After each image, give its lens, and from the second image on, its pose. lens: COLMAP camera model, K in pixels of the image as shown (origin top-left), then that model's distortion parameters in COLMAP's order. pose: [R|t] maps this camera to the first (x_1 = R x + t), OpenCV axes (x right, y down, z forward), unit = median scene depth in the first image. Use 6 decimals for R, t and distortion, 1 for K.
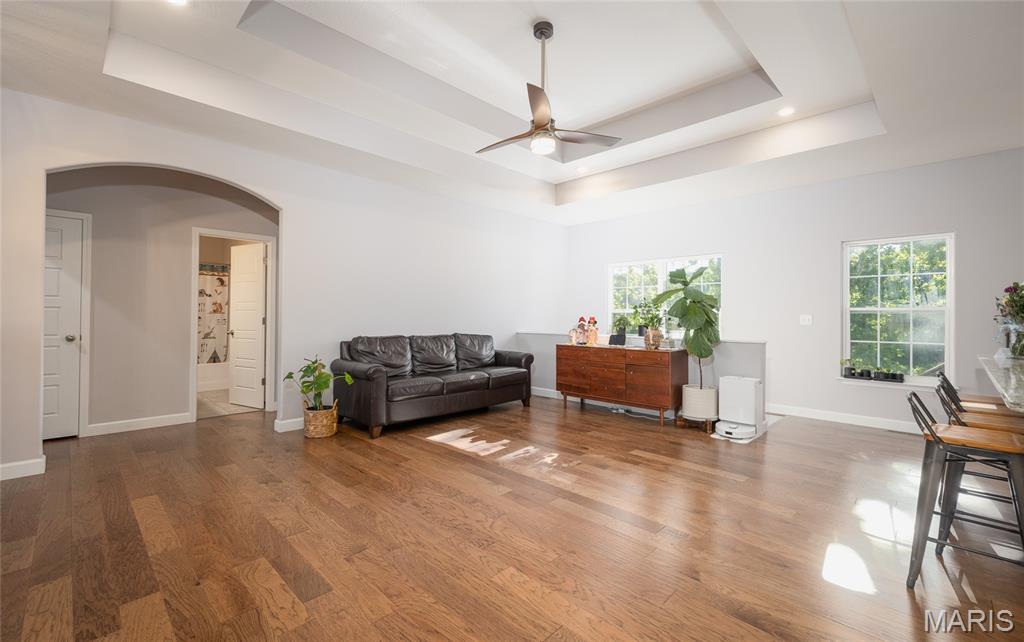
lens RADIAL K [[441.1, 0, 518.2], [0, 441.1, 315.4], [0, 0, 1]] dist [0.001376, 0.000093]
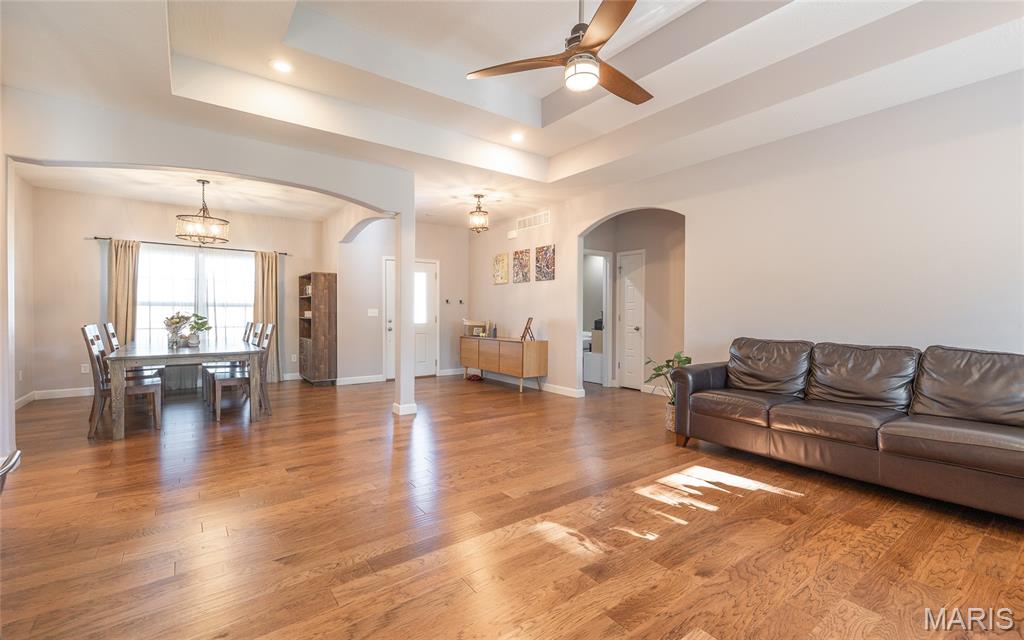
lens RADIAL K [[441.1, 0, 518.2], [0, 441.1, 314.4], [0, 0, 1]] dist [0.001376, 0.000093]
pose [[-0.155181, -0.004007, -0.987878, 0.688908], [-0.003052, 0.999989, -0.003577, 0.008619], [0.987881, 0.002459, -0.155191, 0.875664]]
